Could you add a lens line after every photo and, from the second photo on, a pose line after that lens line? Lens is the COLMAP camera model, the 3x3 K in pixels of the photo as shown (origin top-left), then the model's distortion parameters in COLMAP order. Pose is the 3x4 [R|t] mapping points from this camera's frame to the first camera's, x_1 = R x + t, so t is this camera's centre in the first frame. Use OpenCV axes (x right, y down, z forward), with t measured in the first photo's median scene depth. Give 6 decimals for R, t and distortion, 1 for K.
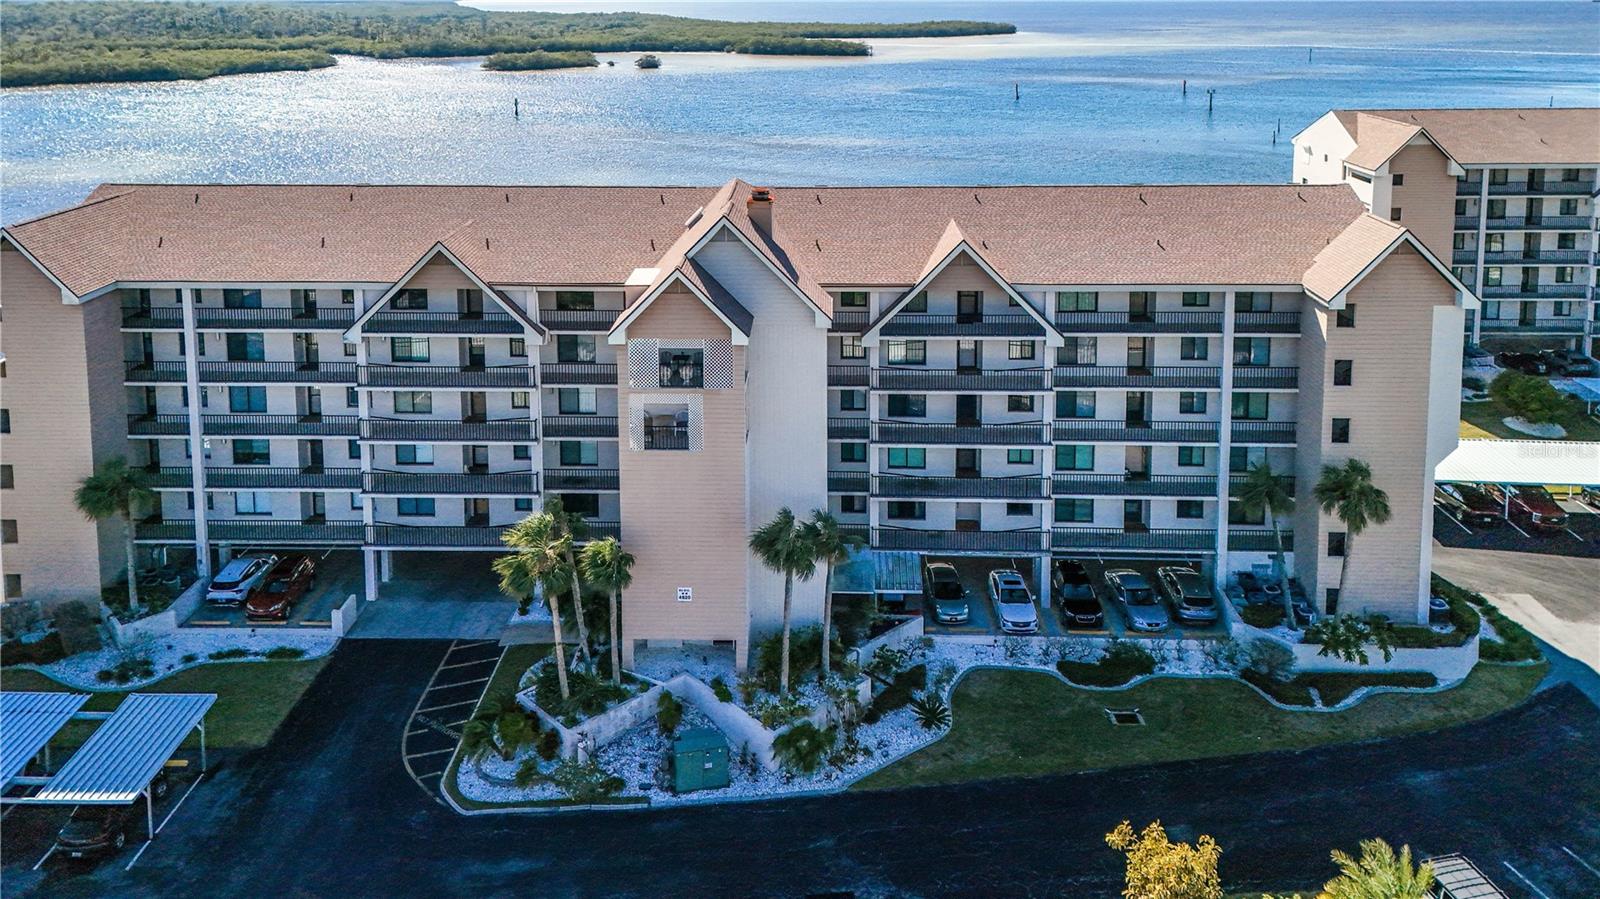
lens RADIAL K [[1221.9, 0, 781.7], [0, 1221.9, 170.8], [0, 0, 1]] dist [0.011118, 0.003504]
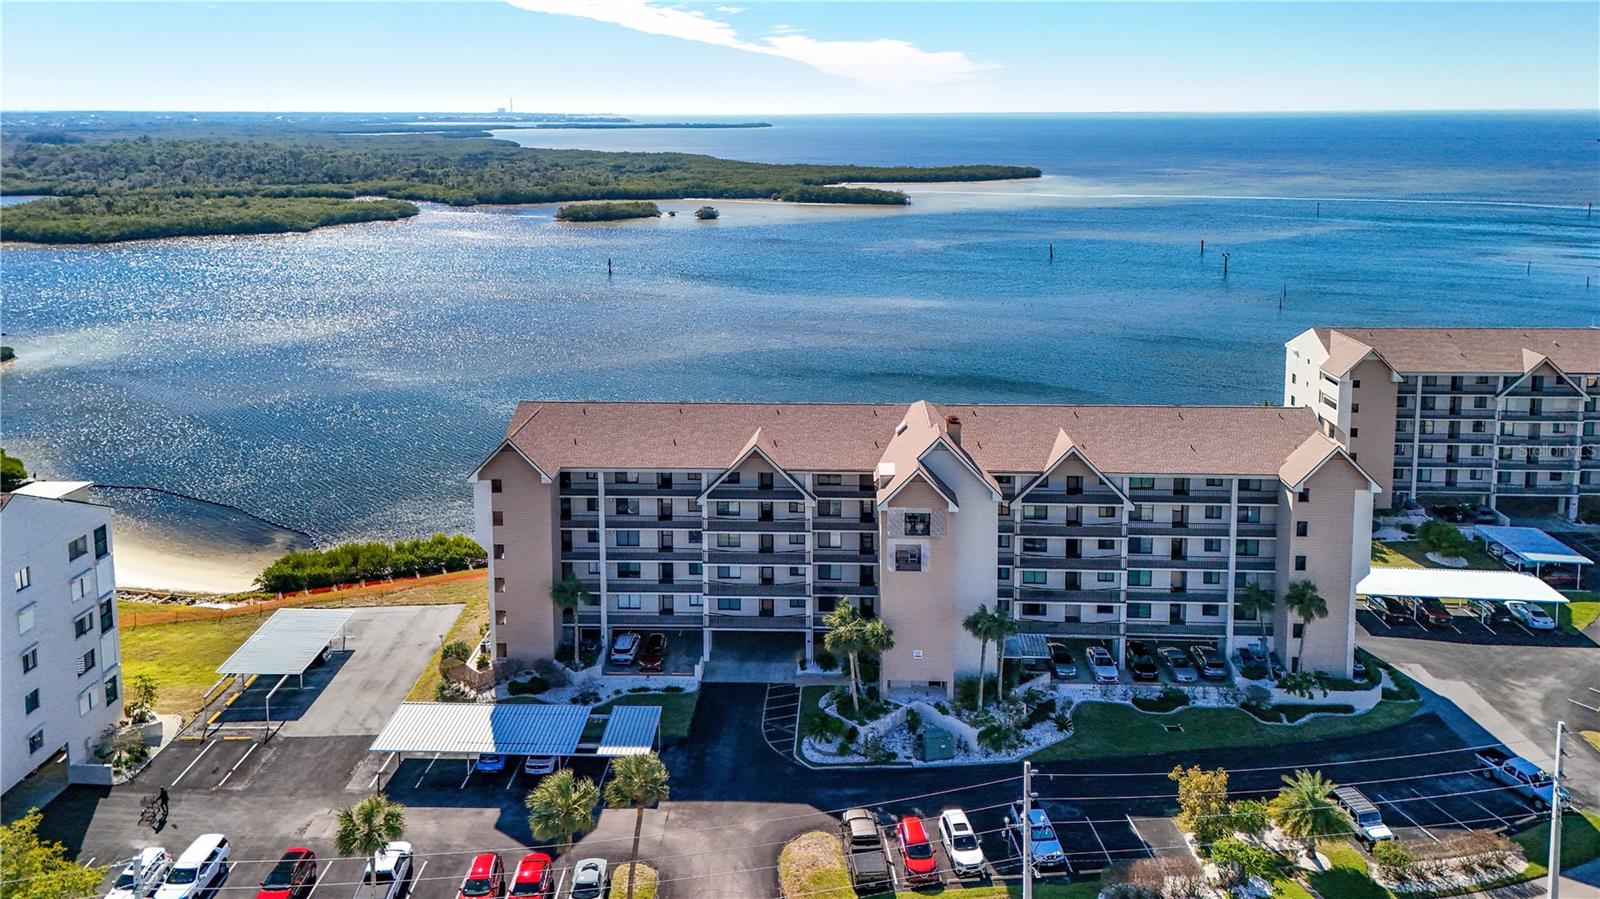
lens RADIAL K [[1202.4, 0, 794.2], [0, 1202.4, 301.3], [0, 0, 1]] dist [0.024698, -0.014160]
pose [[0.999966, 0.004955, -0.006646, -0.212587], [-0.004924, 0.999977, 0.004593, -0.139990], [0.006668, -0.004560, 0.999967, -0.611127]]
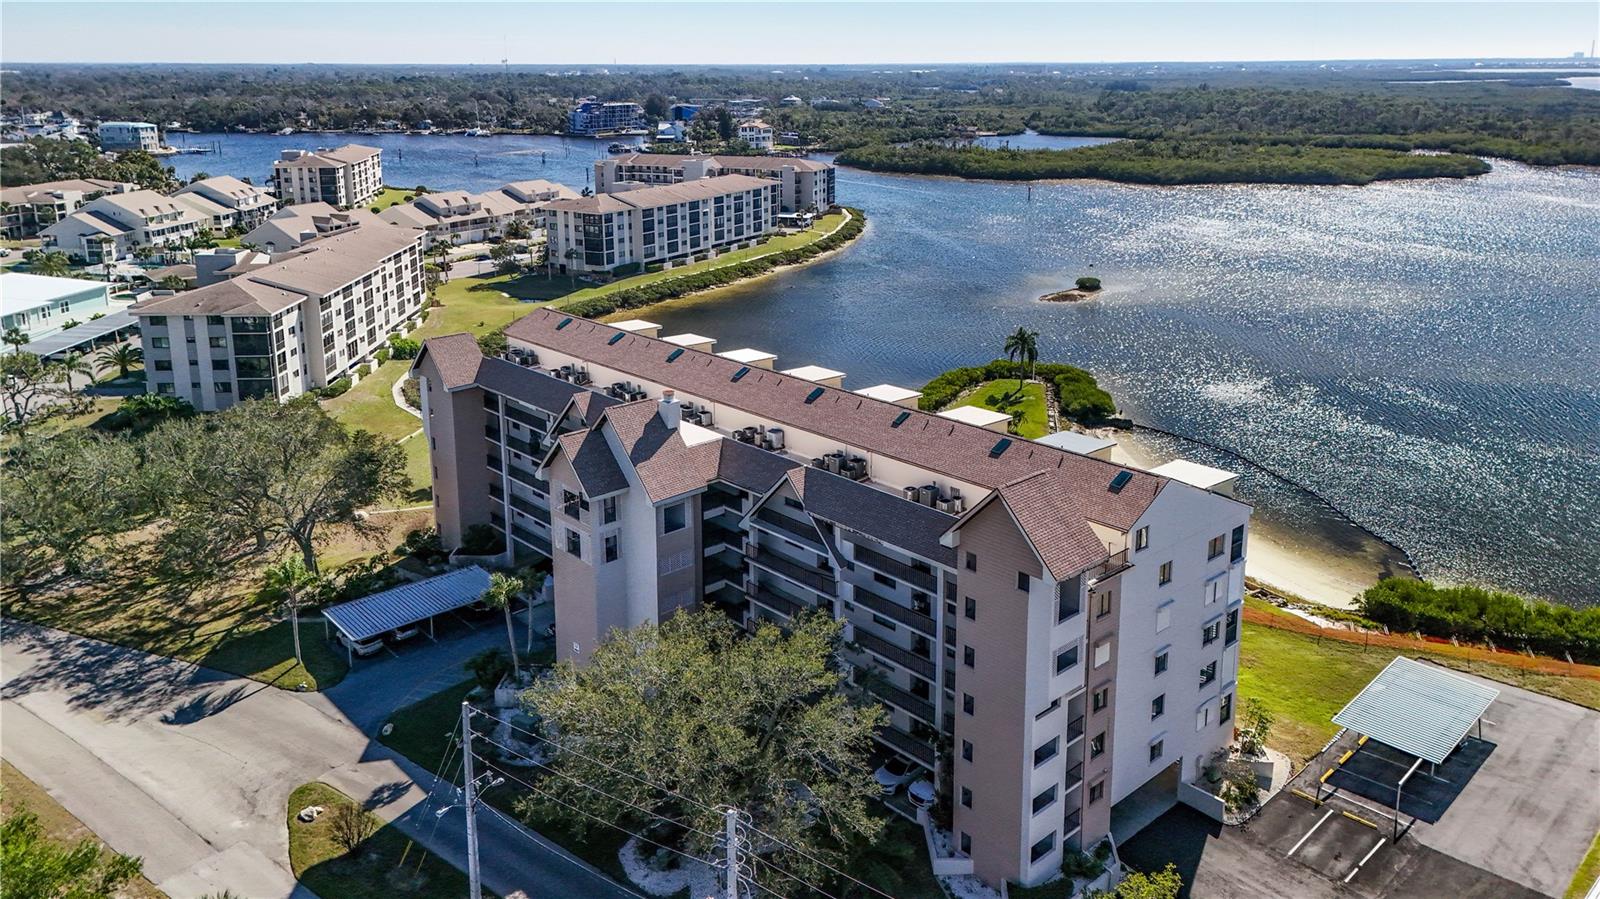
lens RADIAL K [[1192.6, 0, 811.2], [0, 1192.6, 321.9], [0, 0, 1]] dist [0.015760, 0.000390]
pose [[0.695822, 0.147183, -0.702972, -0.502727], [-0.100369, 0.989099, 0.107742, -0.163427], [0.711167, -0.004412, 0.703010, -0.379936]]
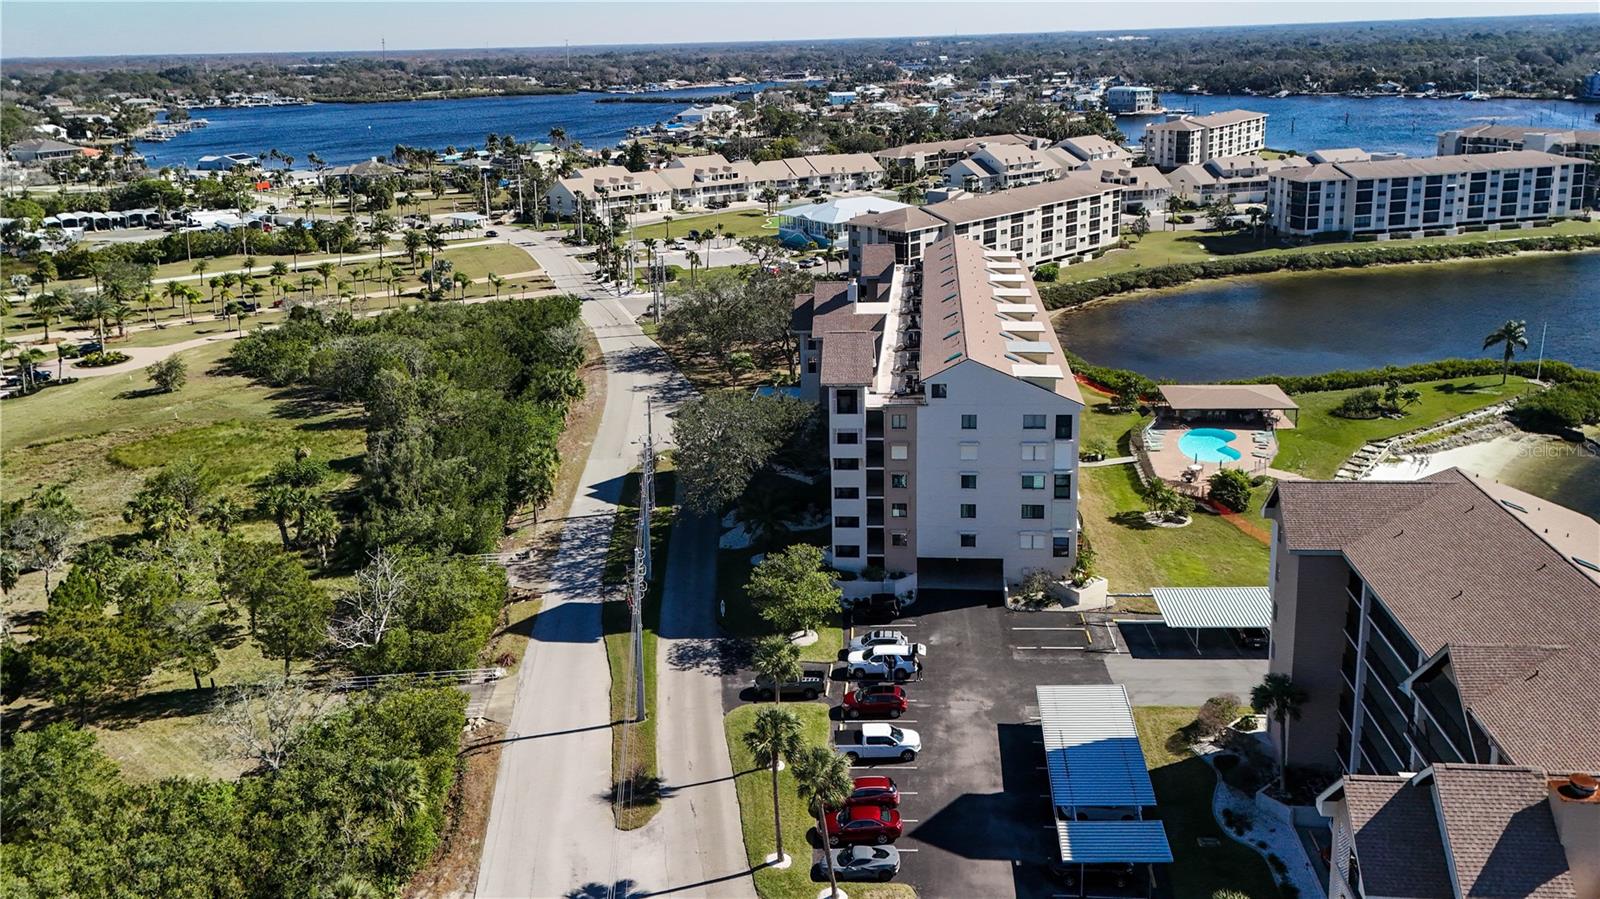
lens RADIAL K [[1192.6, 0, 811.2], [0, 1192.6, 321.9], [0, 0, 1]] dist [0.015760, 0.000390]
pose [[-0.074618, 0.225298, -0.971428, 0.608822], [-0.108540, 0.966522, 0.232498, -0.347794], [0.991288, 0.122787, -0.047666, 0.488466]]
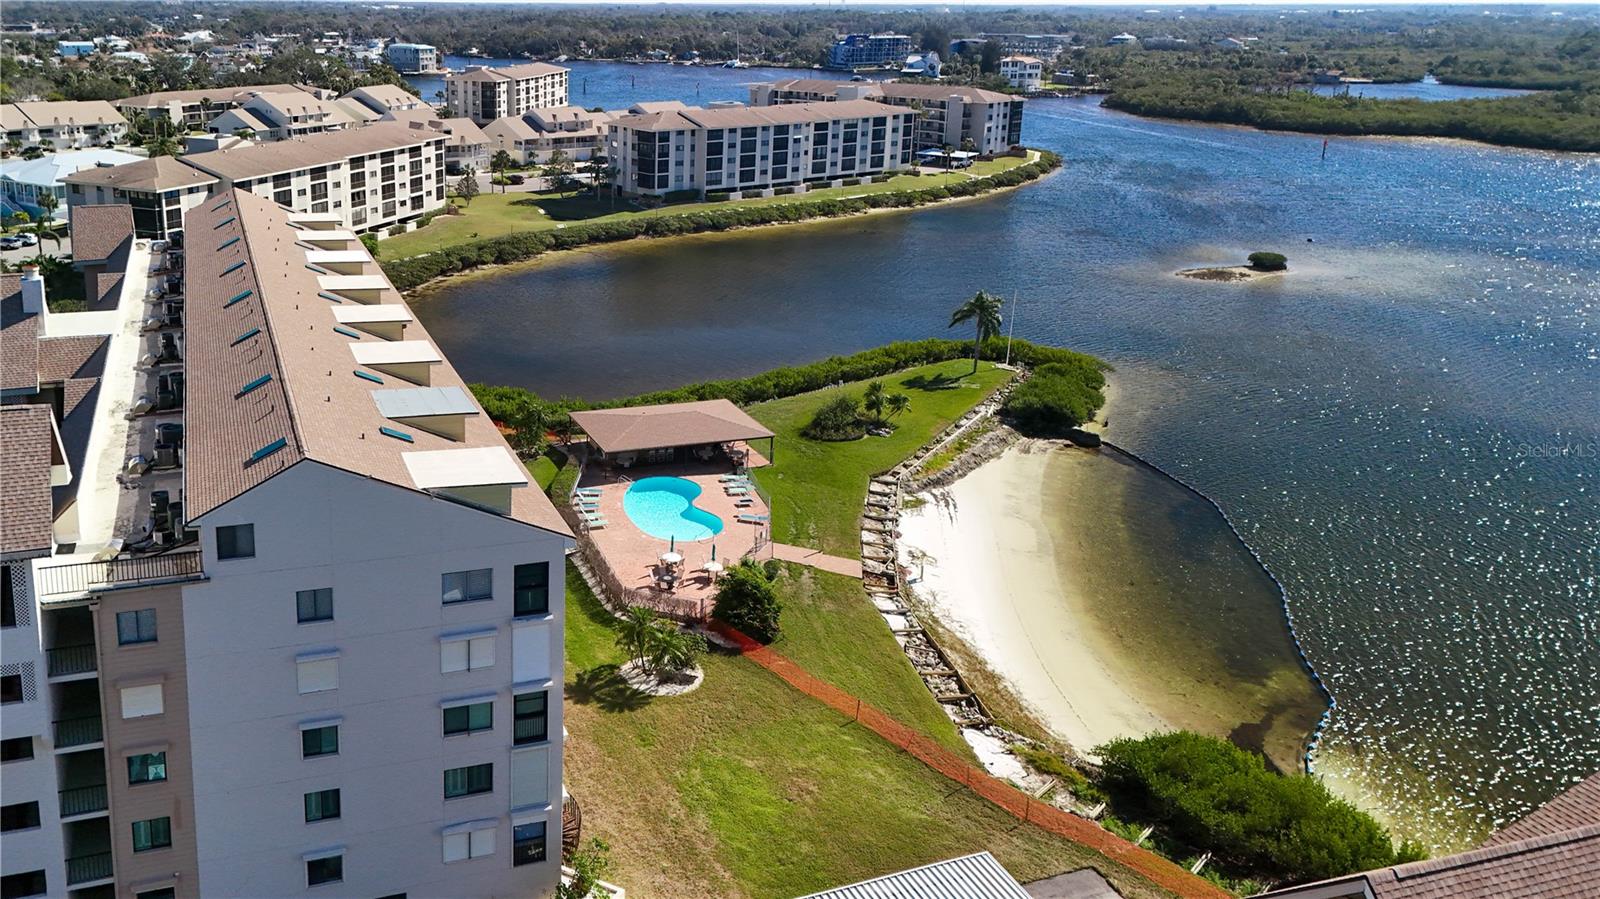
lens RADIAL K [[1220.0, 0, 565.3], [0, 1220.0, 369.5], [0, 0, 1]] dist [0.080322, -0.095410]
pose [[0.306077, 0.271345, -0.912518, -0.357643], [-0.143246, 0.960734, 0.237635, -0.167401], [0.941168, 0.057980, 0.332928, 0.537345]]
